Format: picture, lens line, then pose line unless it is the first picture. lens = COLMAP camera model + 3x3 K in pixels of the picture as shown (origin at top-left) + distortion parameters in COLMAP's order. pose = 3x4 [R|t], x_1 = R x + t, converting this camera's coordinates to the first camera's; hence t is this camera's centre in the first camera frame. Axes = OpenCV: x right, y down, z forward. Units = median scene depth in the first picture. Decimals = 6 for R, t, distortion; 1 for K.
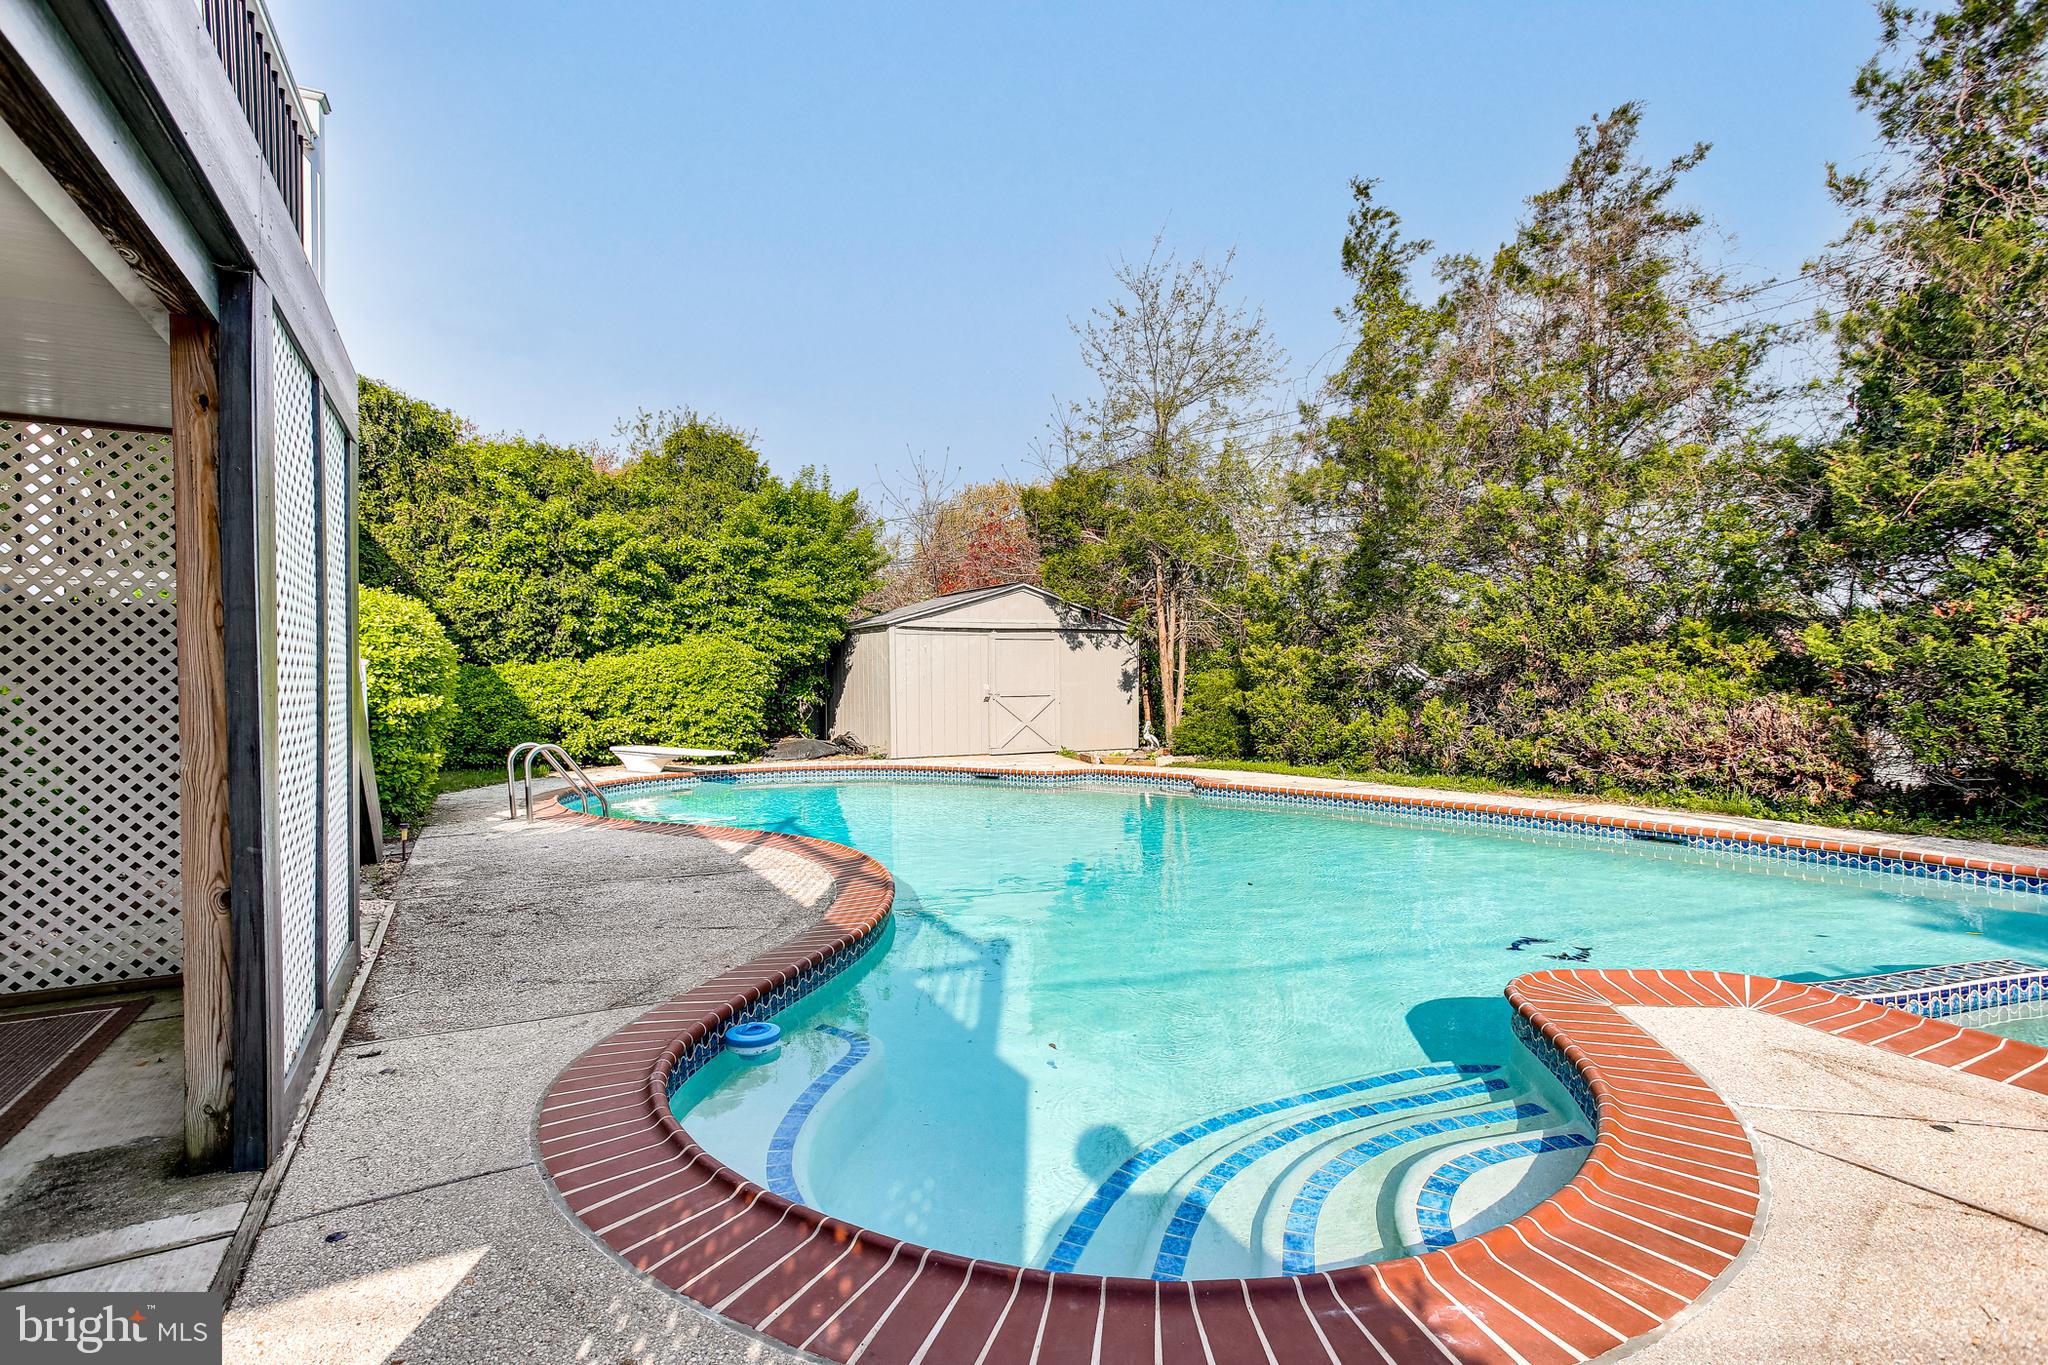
lens RADIAL K [[986.6, 0, 1019.2], [0, 986.6, 684.4], [0, 0, 1]] dist [-0.045376, 0.029154]
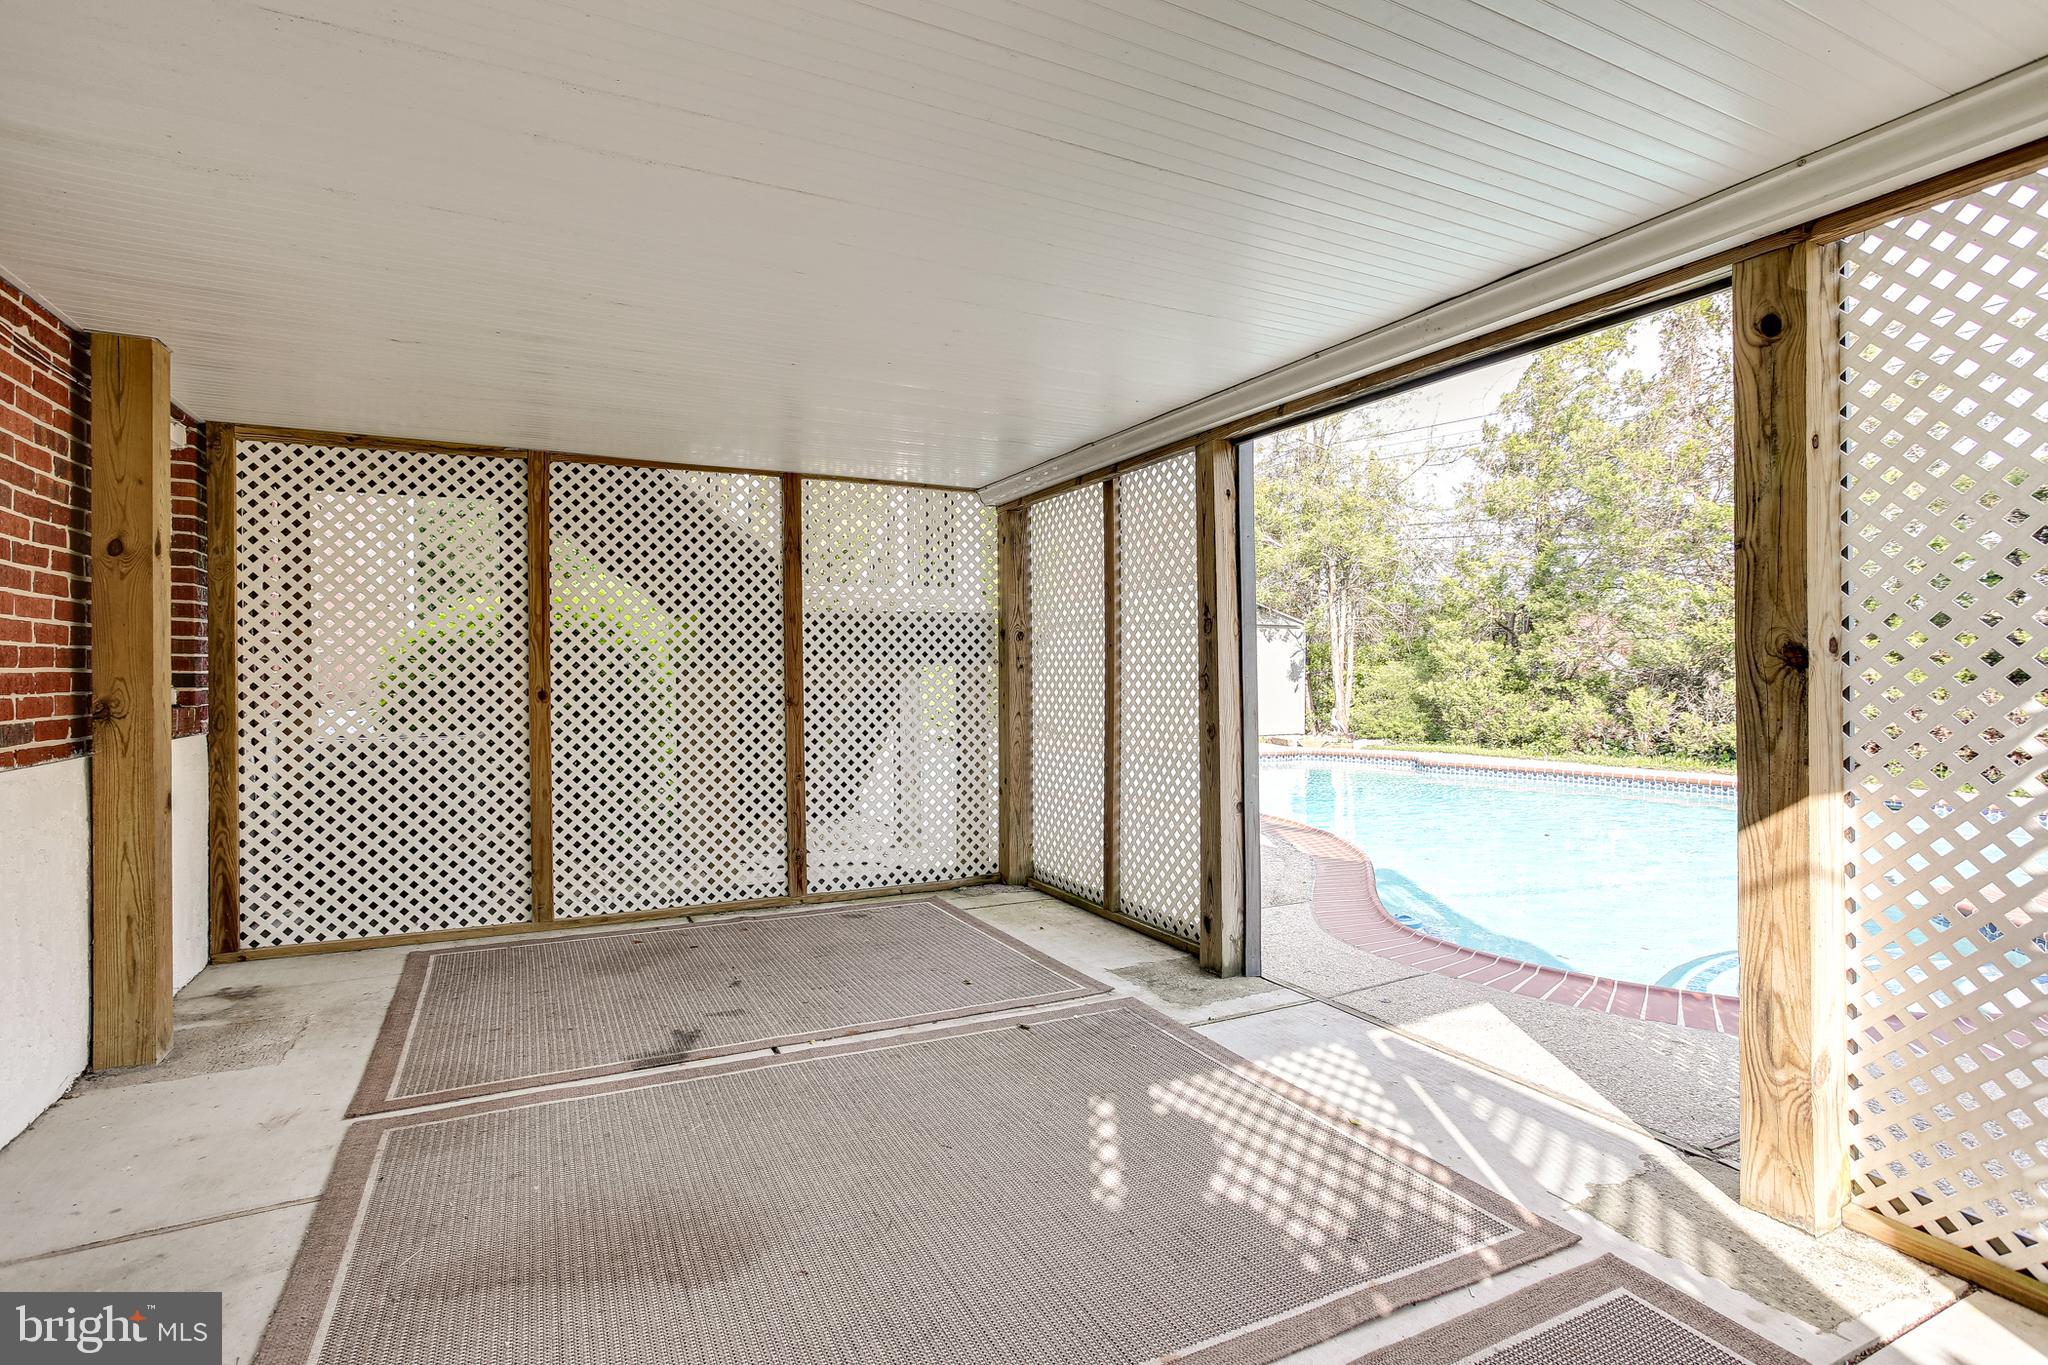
lens RADIAL K [[986.6, 0, 1019.2], [0, 986.6, 684.4], [0, 0, 1]] dist [-0.045376, 0.029154]
pose [[0.999593, 0.004879, -0.028115, -0.211728], [-0.004589, 0.999936, 0.010372, 0.000764], [0.028163, -0.010239, 0.999551, -0.116250]]
